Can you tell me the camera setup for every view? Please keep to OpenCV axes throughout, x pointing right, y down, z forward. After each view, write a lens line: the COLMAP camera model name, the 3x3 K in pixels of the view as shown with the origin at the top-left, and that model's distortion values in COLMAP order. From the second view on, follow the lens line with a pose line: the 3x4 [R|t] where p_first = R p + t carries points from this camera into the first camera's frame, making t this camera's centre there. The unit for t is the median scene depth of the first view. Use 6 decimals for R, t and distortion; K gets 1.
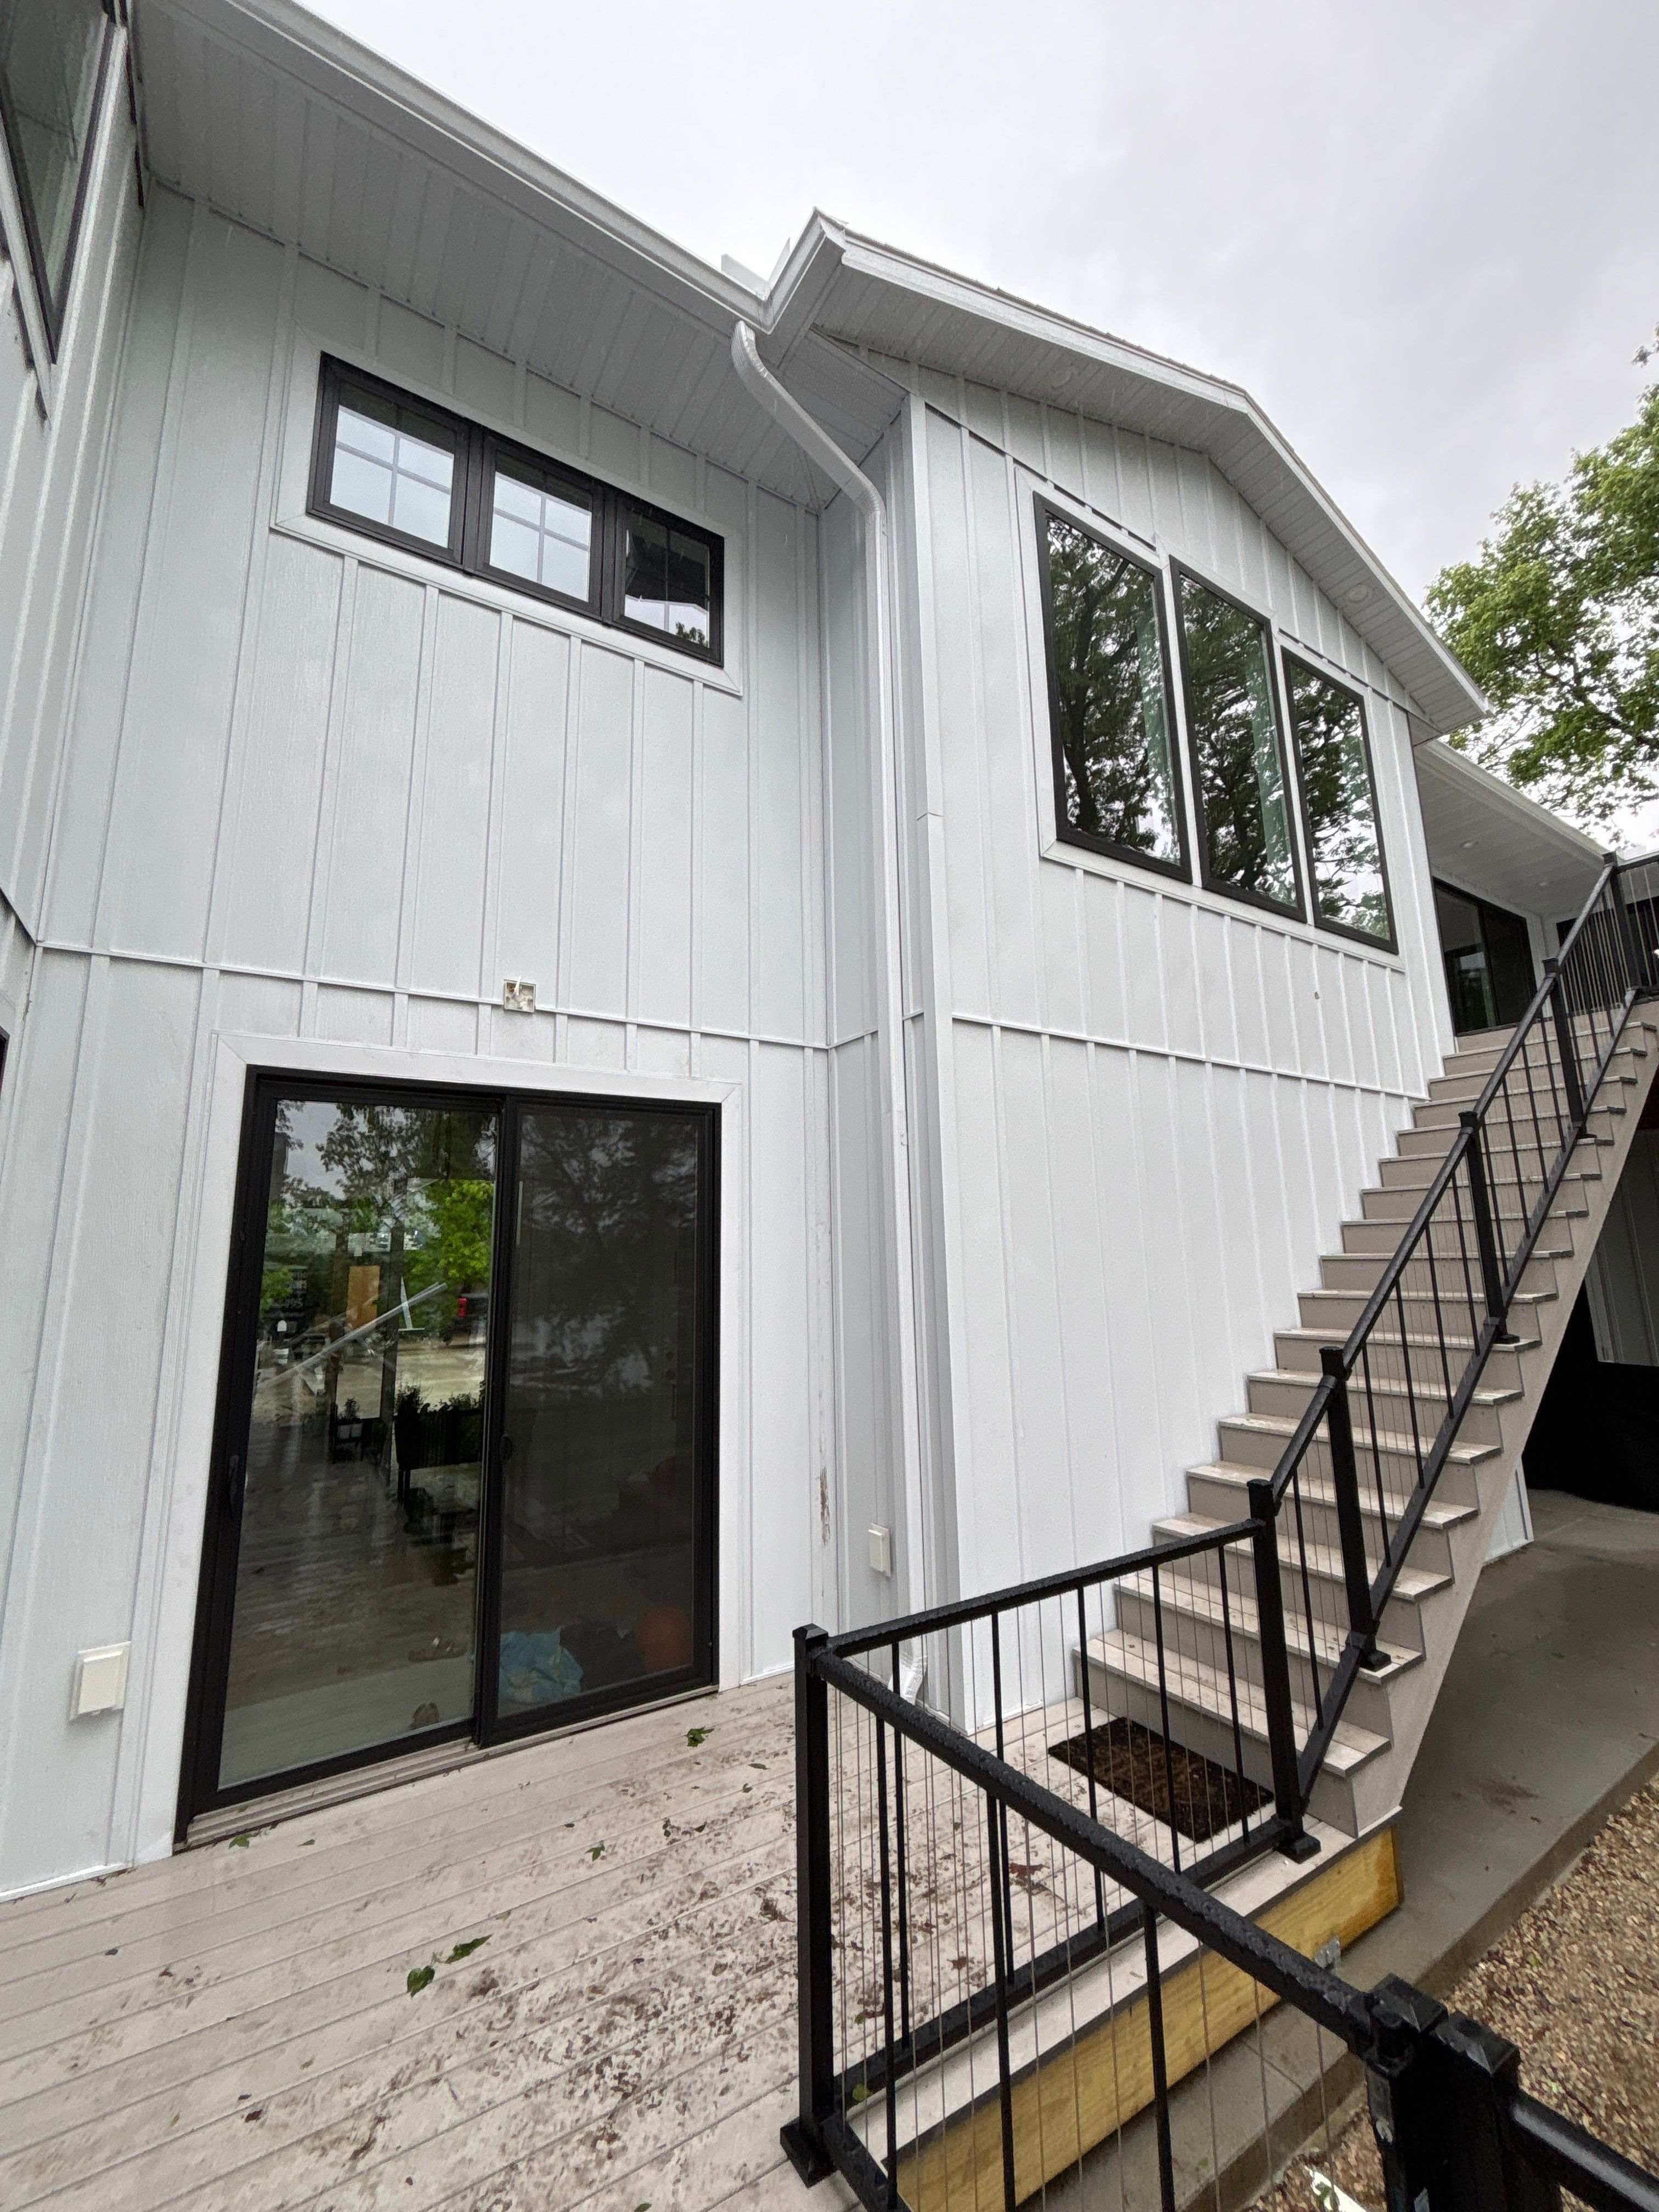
lens RADIAL K [[898.5, 0, 826.6], [0, 898.5, 1093.0], [0, 0, 1]] dist [-0.000508, 0.000143]
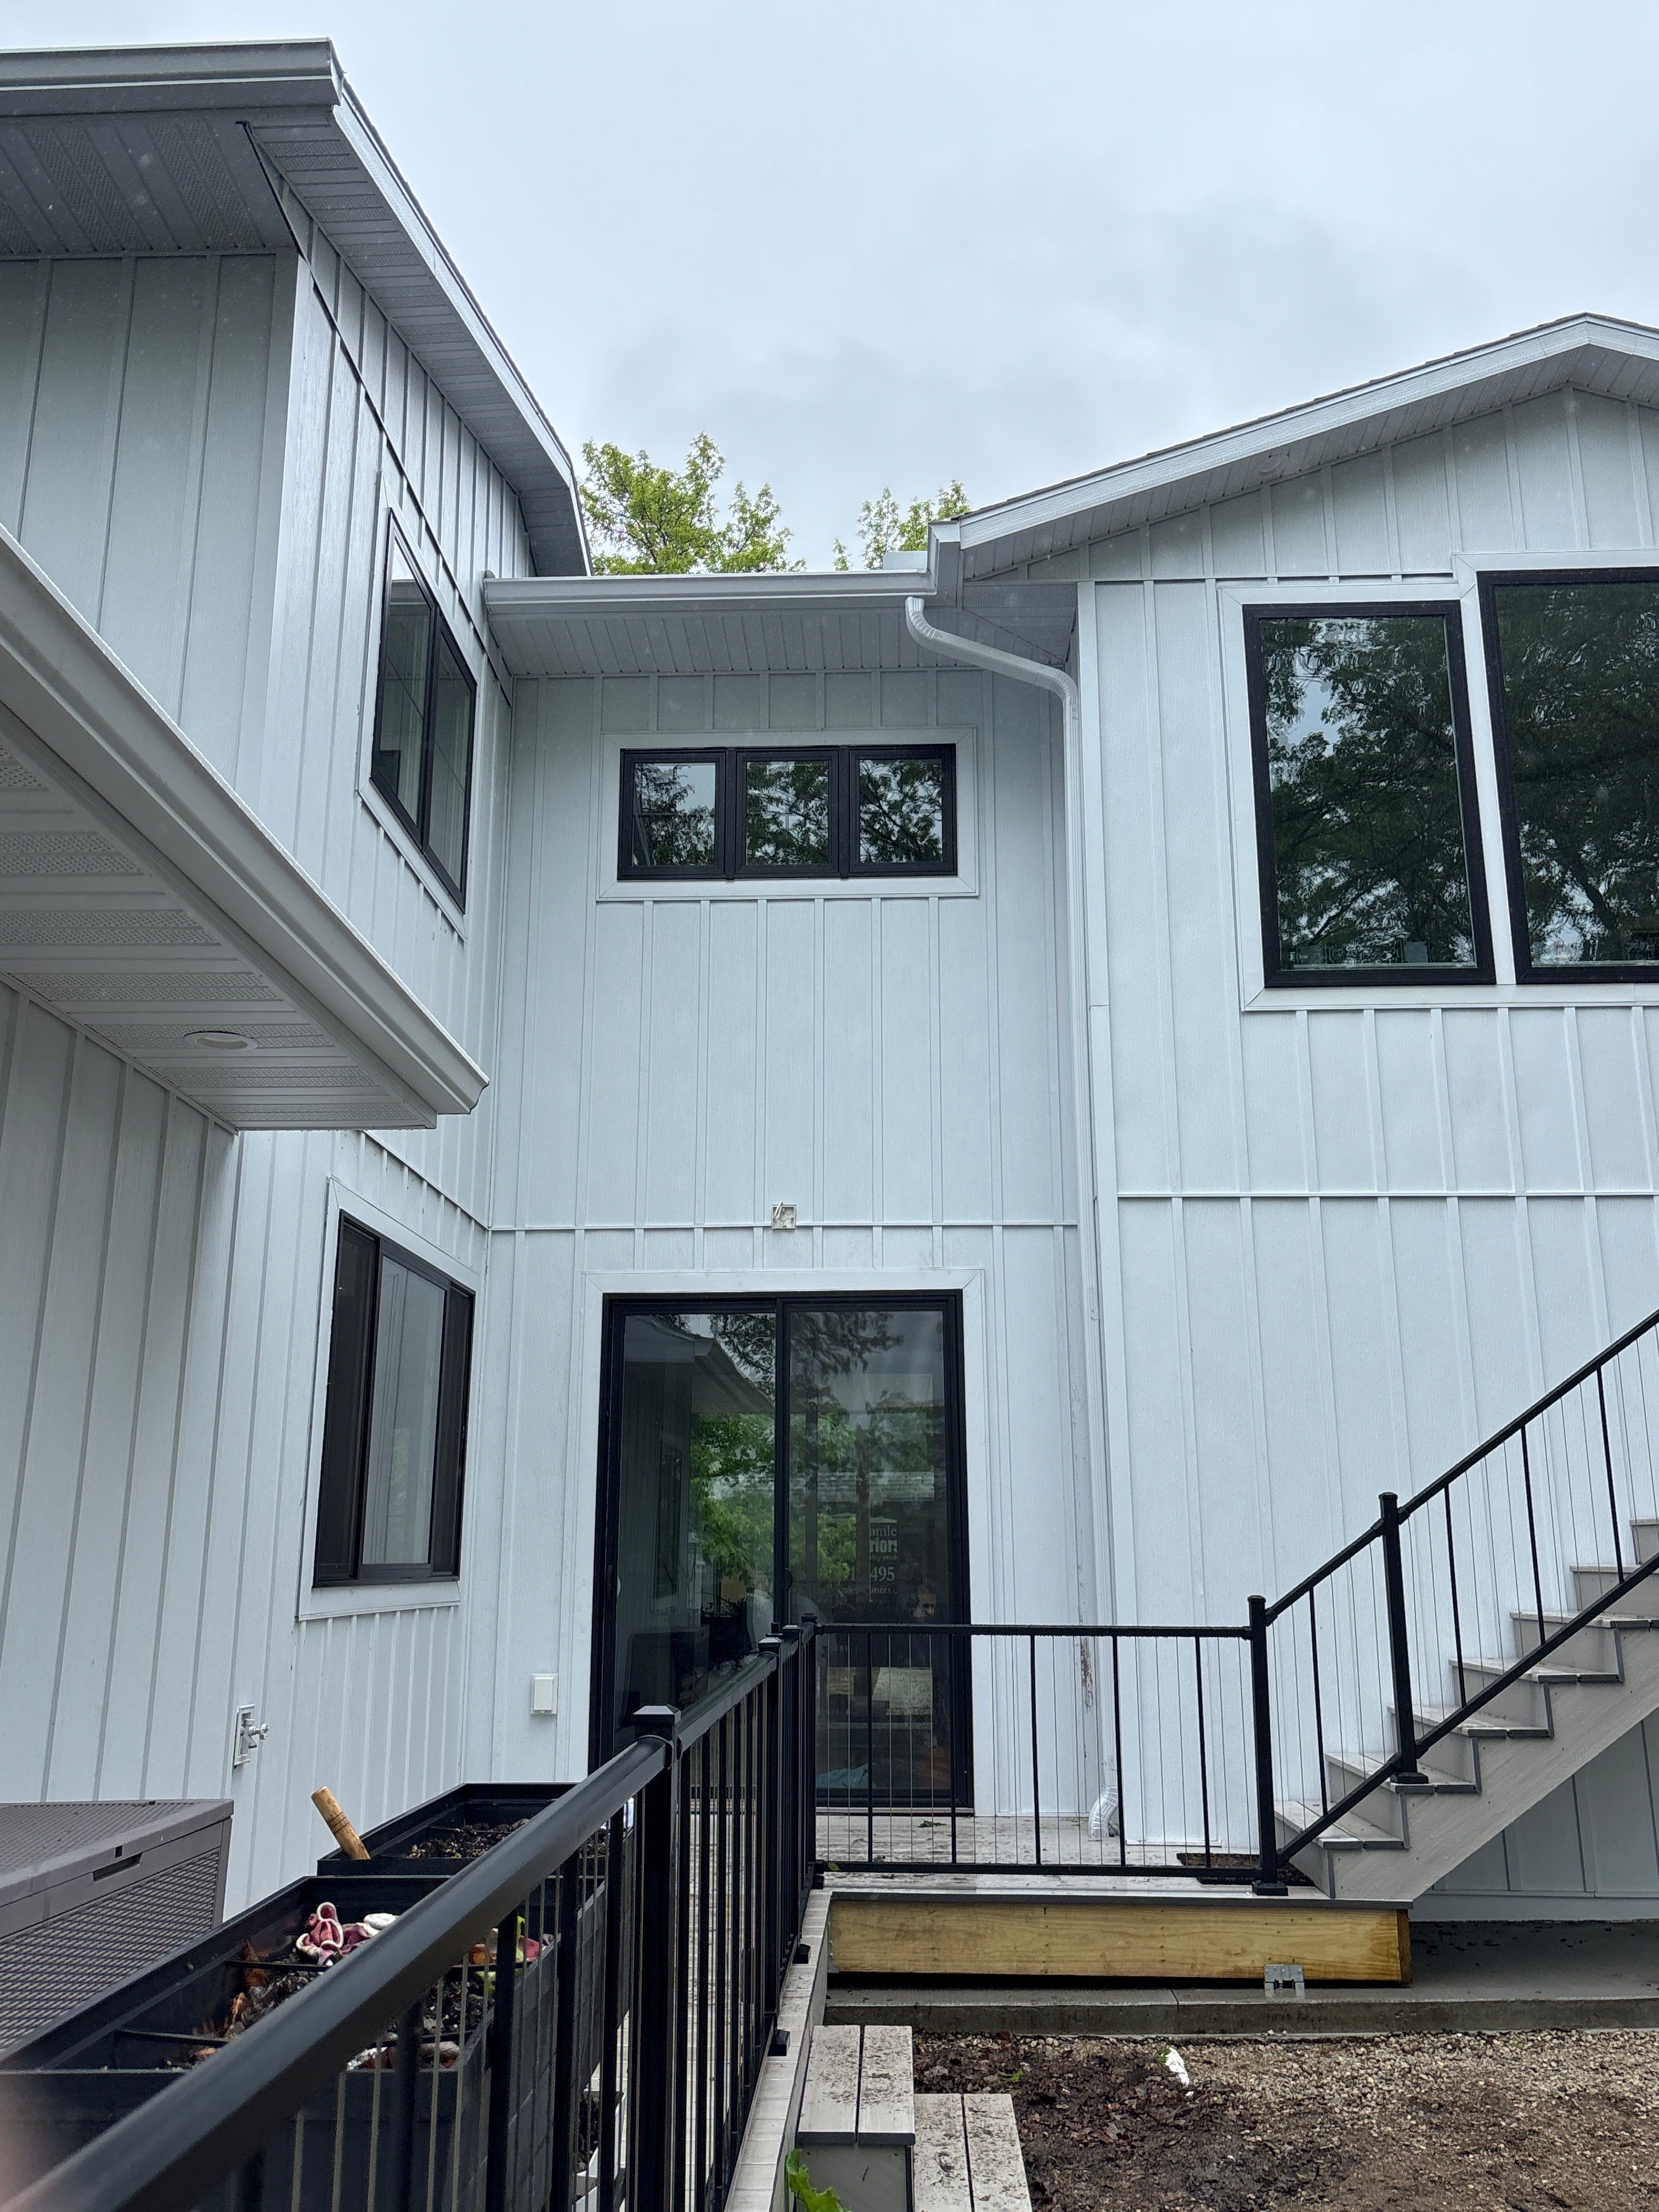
lens RADIAL K [[1791.7, 0, 829.5], [0, 1791.7, 1106.0], [0, 0, 1]] dist [0.139816, 0.000040]
pose [[0.815263, -0.124946, -0.565451, 1.078587], [0.090388, 0.991934, -0.088865, -0.031814], [0.571993, 0.021338, 0.819981, -0.954966]]
